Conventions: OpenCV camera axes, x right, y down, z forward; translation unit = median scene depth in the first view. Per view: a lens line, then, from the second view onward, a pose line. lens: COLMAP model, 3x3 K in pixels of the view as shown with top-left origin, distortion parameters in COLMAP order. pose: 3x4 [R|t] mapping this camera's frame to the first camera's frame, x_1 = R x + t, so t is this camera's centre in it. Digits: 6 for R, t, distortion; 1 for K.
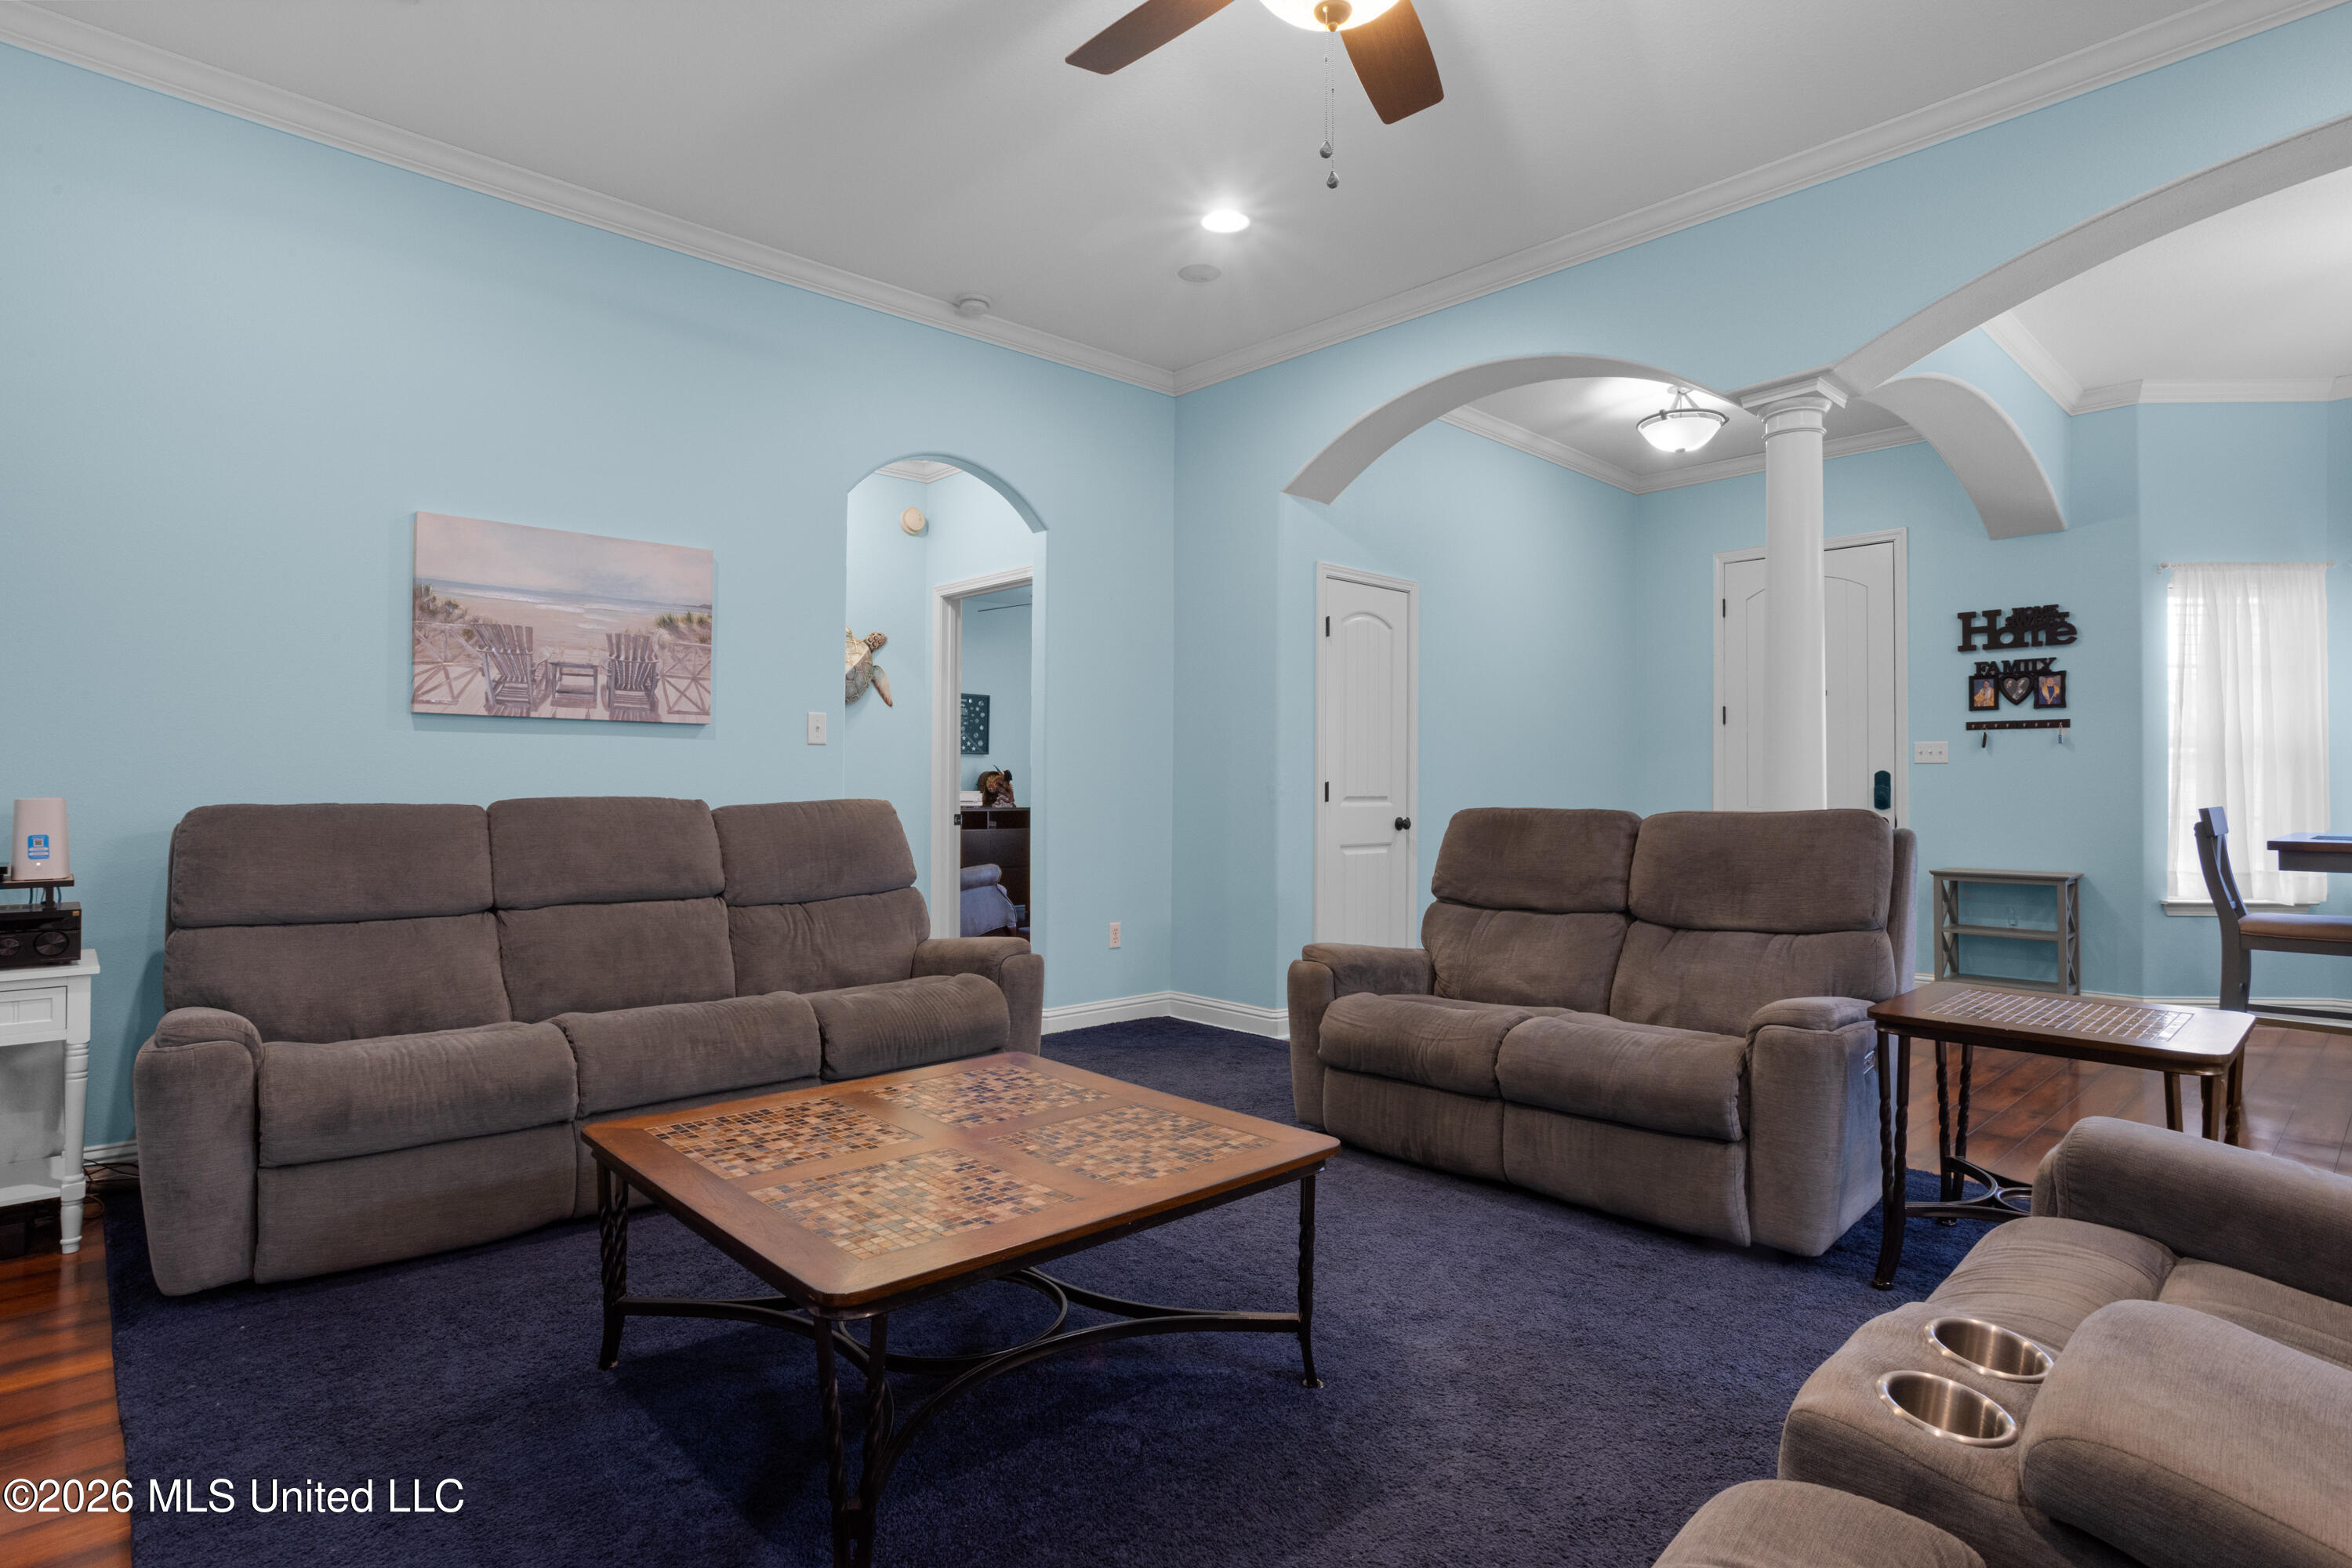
lens RADIAL K [[1223.1, 0, 1158.3], [0, 1223.1, 772.2], [0, 0, 1]] dist [-0.029842, 0.009844]
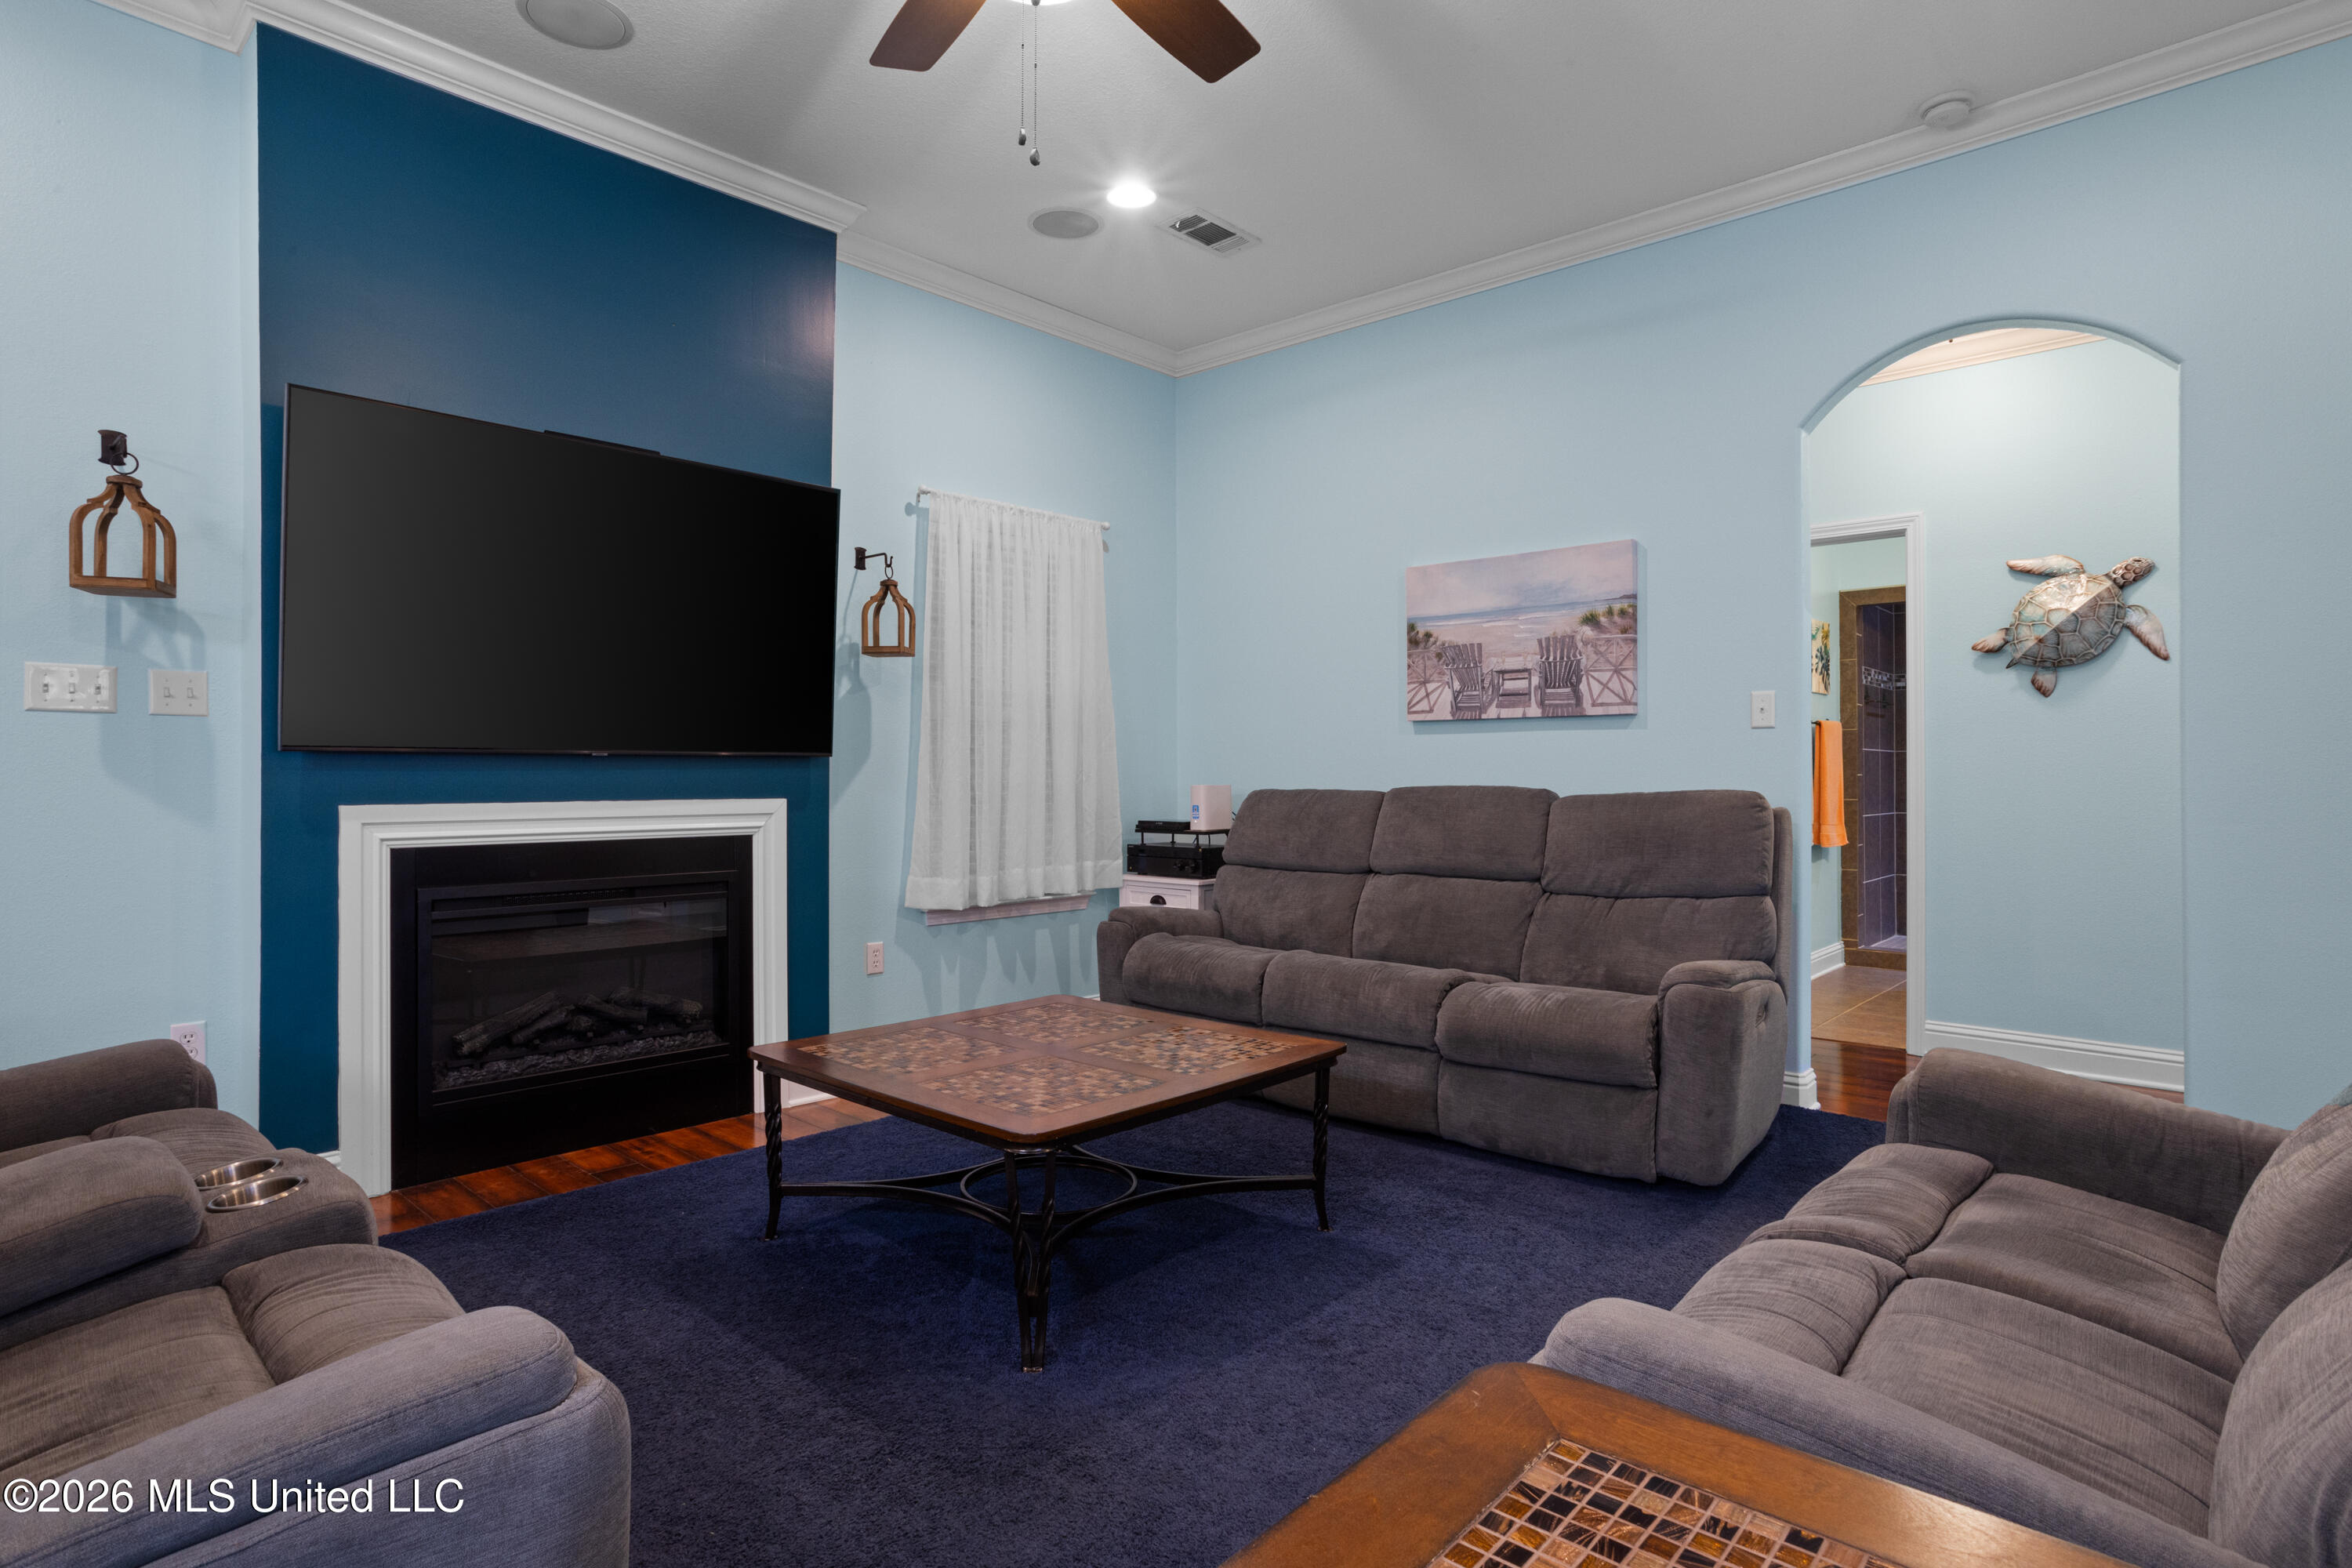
lens RADIAL K [[1223.1, 0, 1168.9], [0, 1223.1, 776.3], [0, 0, 1]] dist [-0.029842, 0.009844]
pose [[0.092959, -0.004525, -0.995660, 0.448778], [0.014404, 0.999891, -0.003200, 0.007282], [0.995566, -0.014044, 0.093014, 0.402914]]
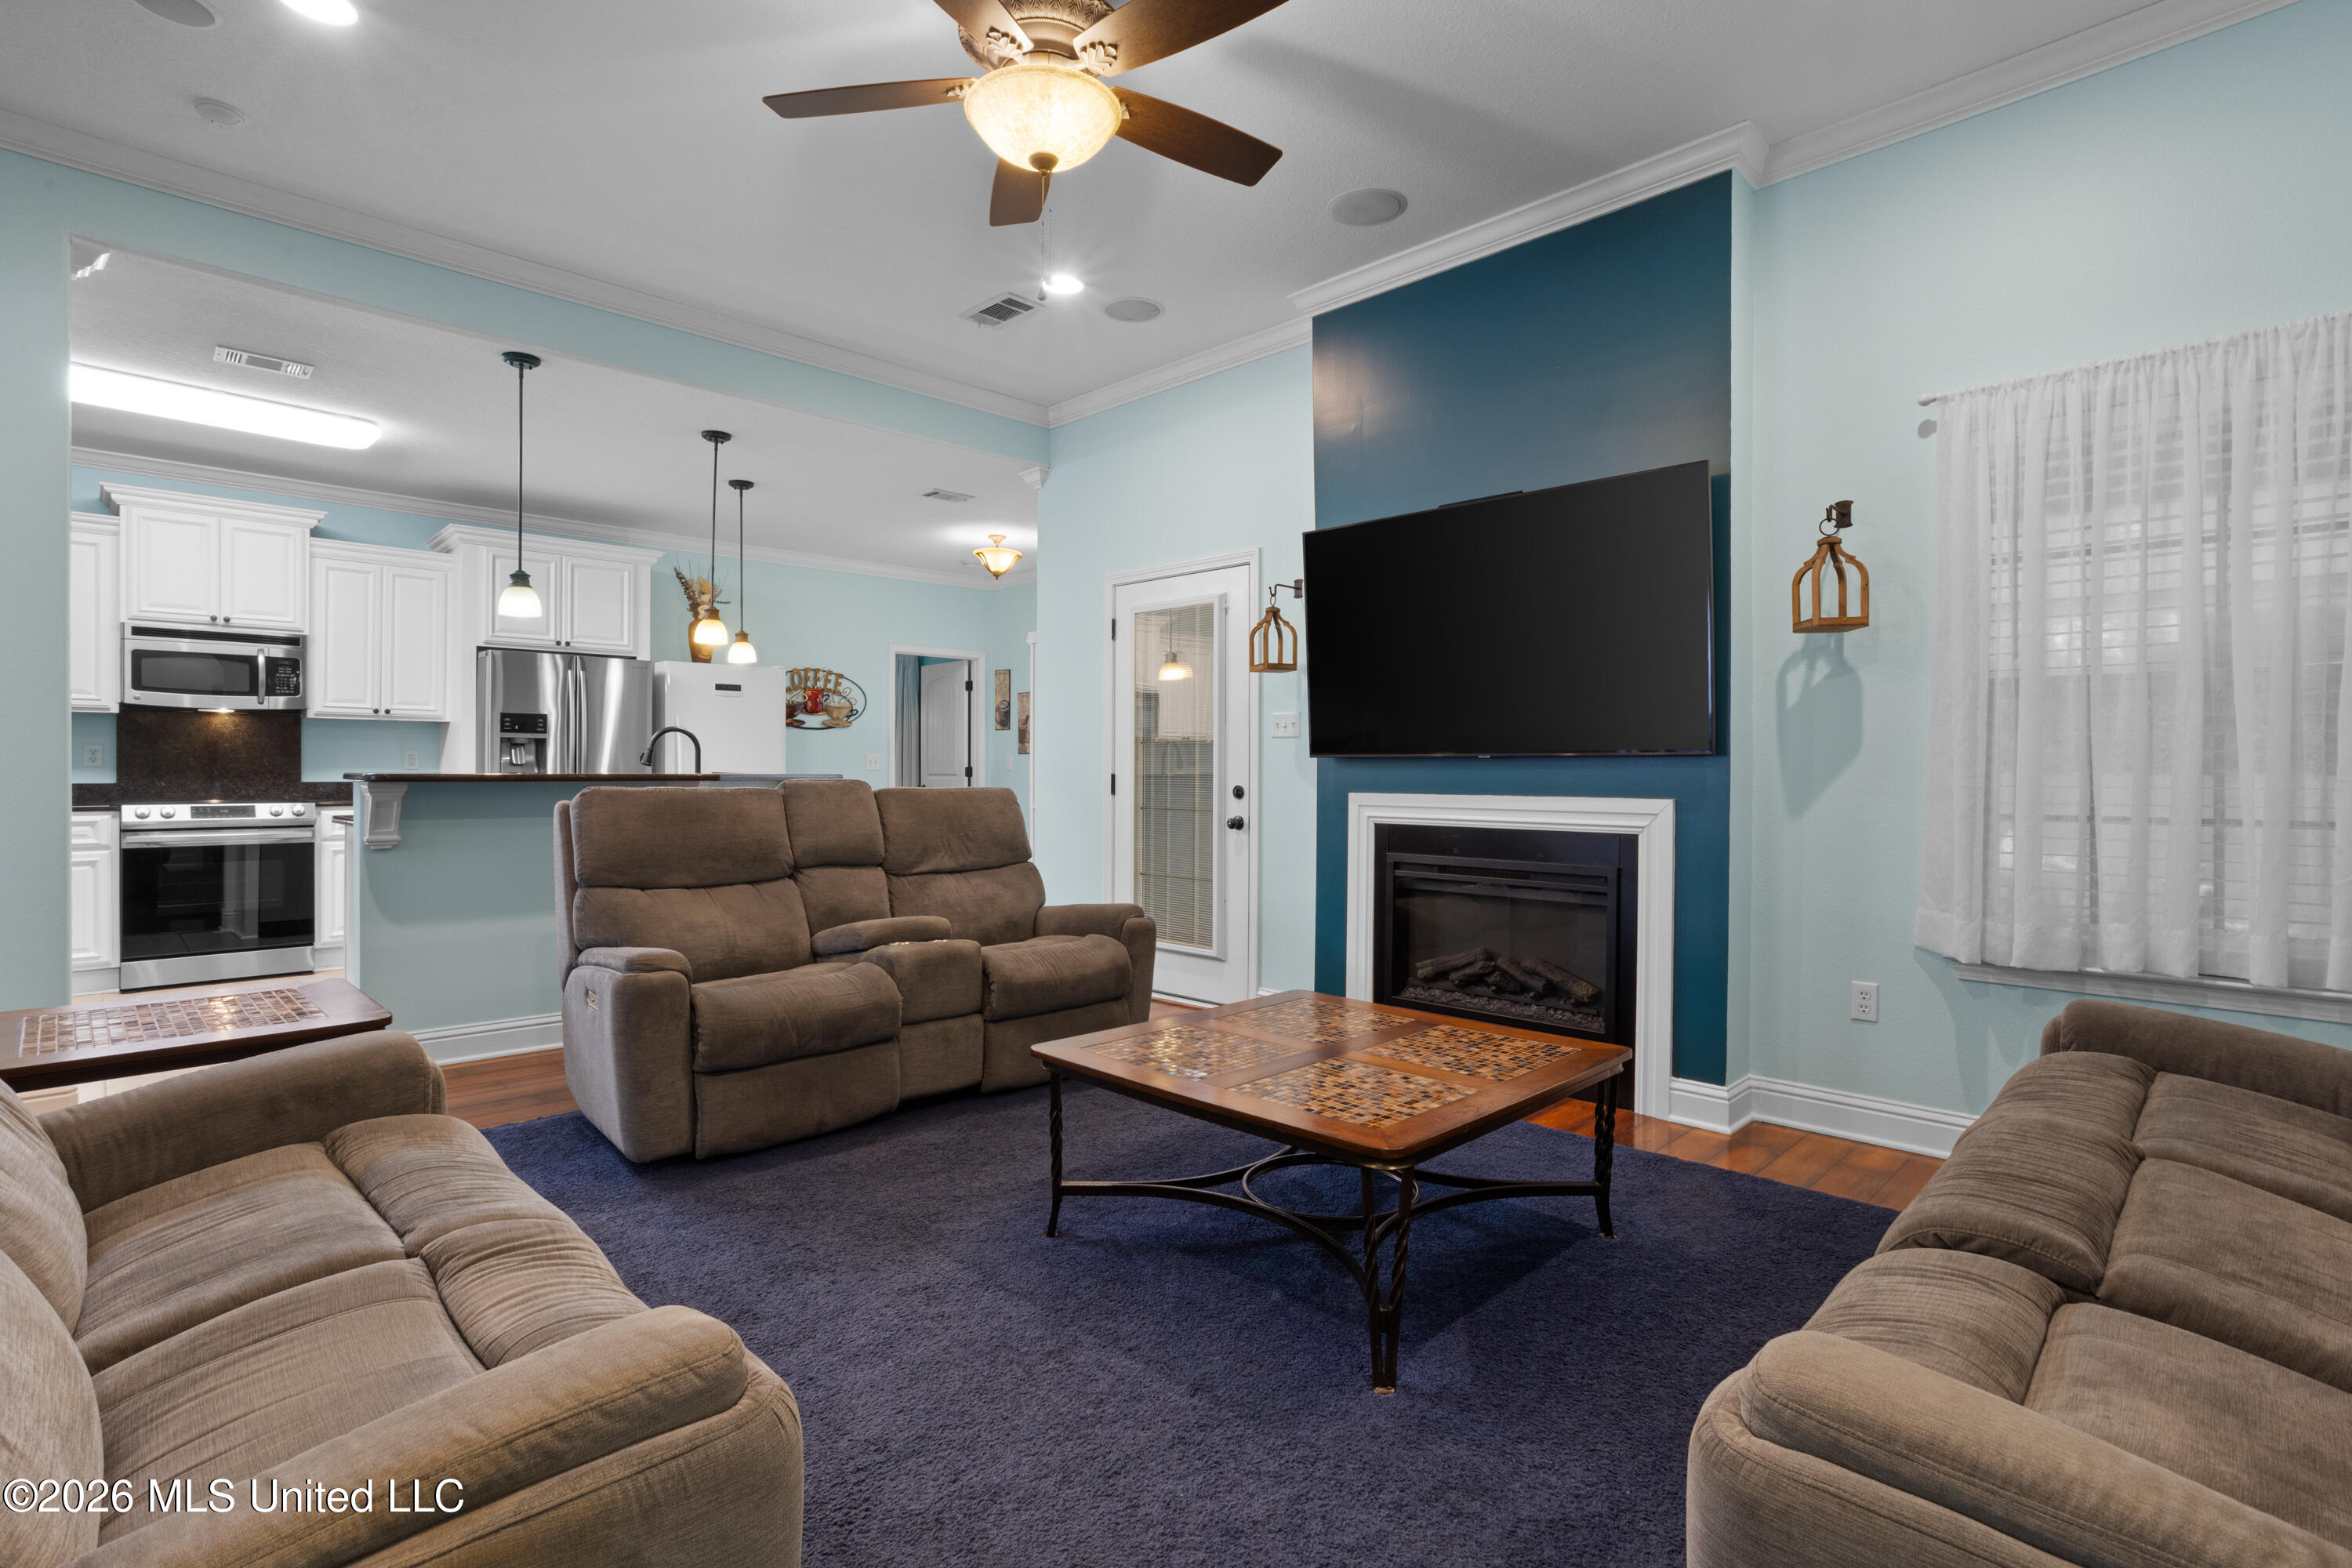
lens RADIAL K [[1133.9, 0, 1162.2], [0, 1133.9, 766.9], [0, 0, 1]] dist [-0.033126, 0.017078]
pose [[-0.998872, -0.010357, -0.046351, 0.028323], [-0.009586, 0.999813, -0.016821, 0.010037], [0.046516, -0.016357, -0.998784, 0.870472]]
